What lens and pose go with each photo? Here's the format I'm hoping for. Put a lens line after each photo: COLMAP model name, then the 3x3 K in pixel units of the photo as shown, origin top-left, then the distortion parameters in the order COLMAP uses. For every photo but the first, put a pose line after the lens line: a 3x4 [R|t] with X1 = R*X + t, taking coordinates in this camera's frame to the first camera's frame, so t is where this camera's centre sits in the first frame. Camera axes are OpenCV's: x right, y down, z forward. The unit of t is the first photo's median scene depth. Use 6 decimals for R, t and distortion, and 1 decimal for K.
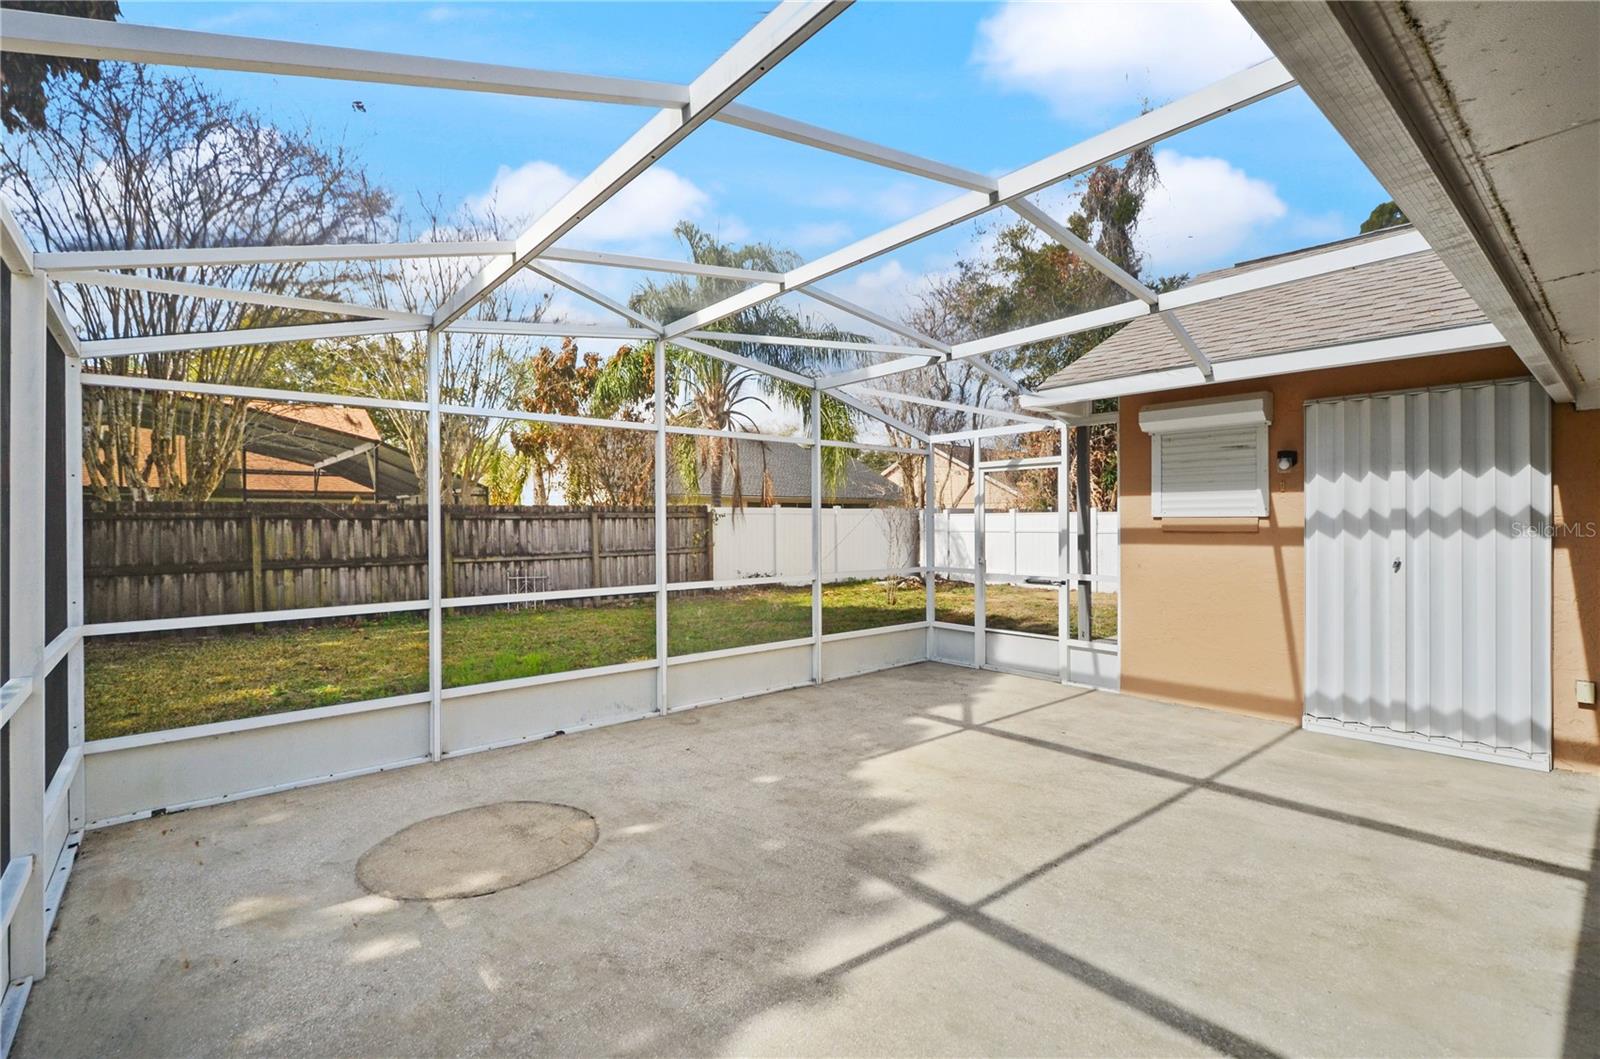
lens RADIAL K [[720.7, 0, 732.2], [0, 720.7, 528.4], [0, 0, 1]] dist [0.004602, -0.002788]
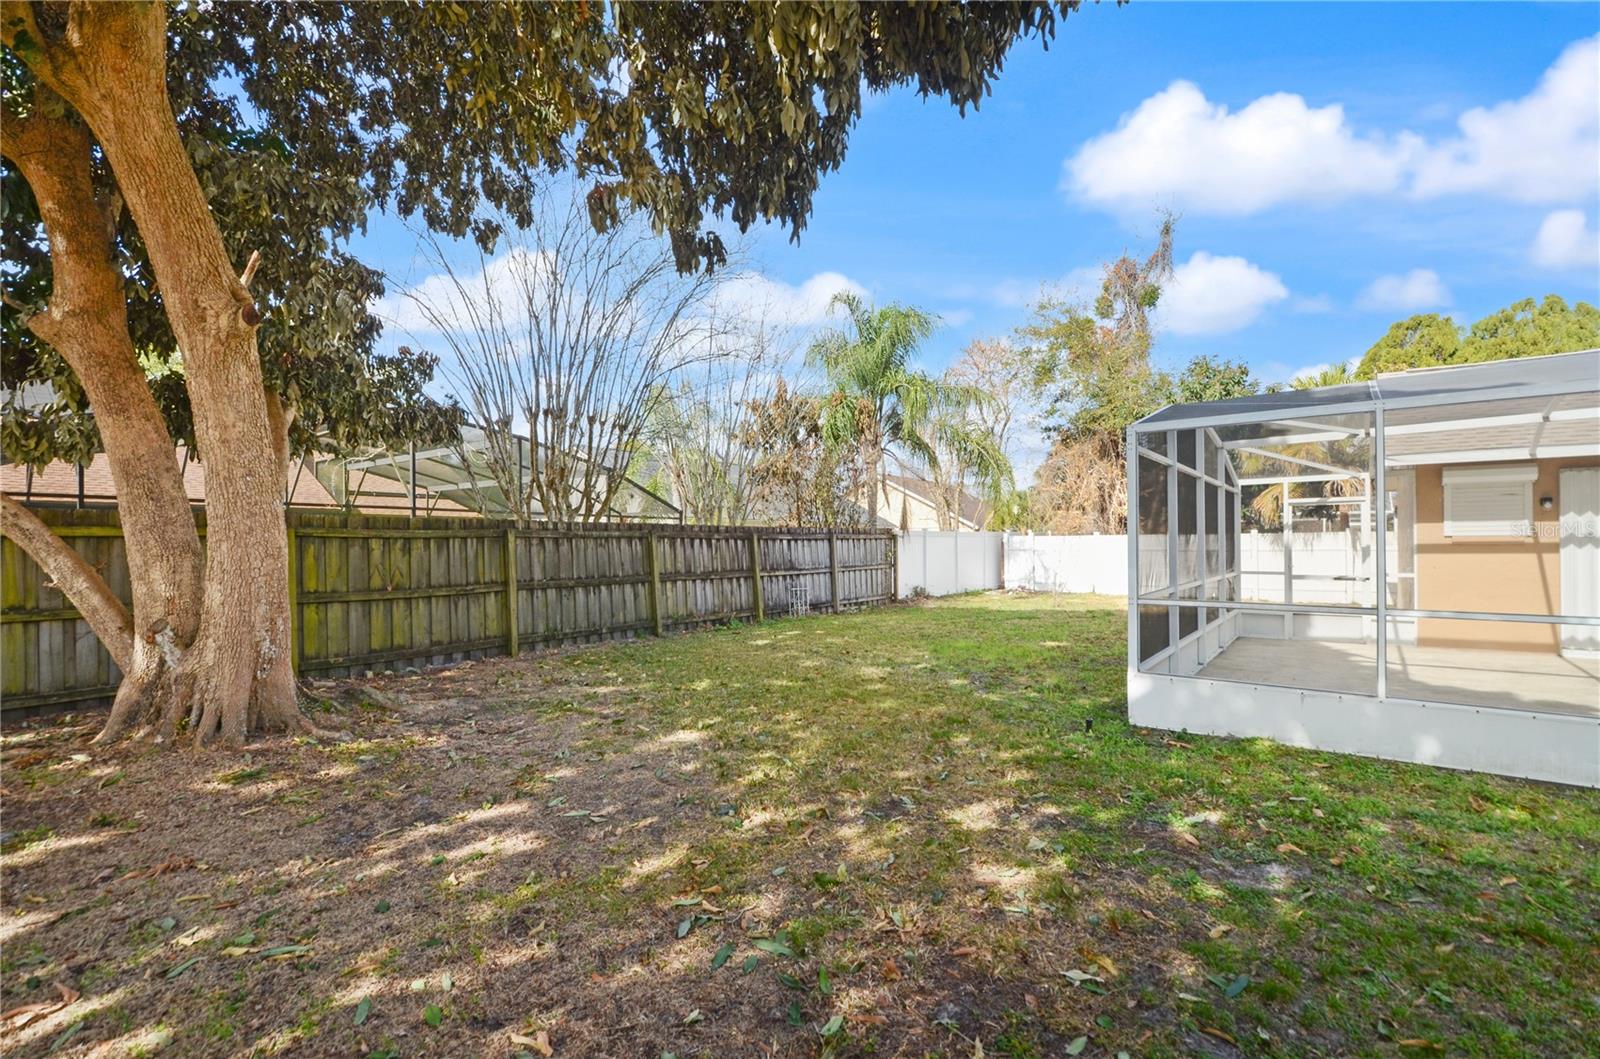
lens RADIAL K [[720.7, 0, 730.8], [0, 720.7, 541.6], [0, 0, 1]] dist [0.004602, -0.002788]
pose [[0.982341, 0.000523, 0.187100, -0.789435], [0.002229, 0.999892, -0.014498, 0.009876], [-0.187087, 0.014659, 0.982234, -0.179189]]
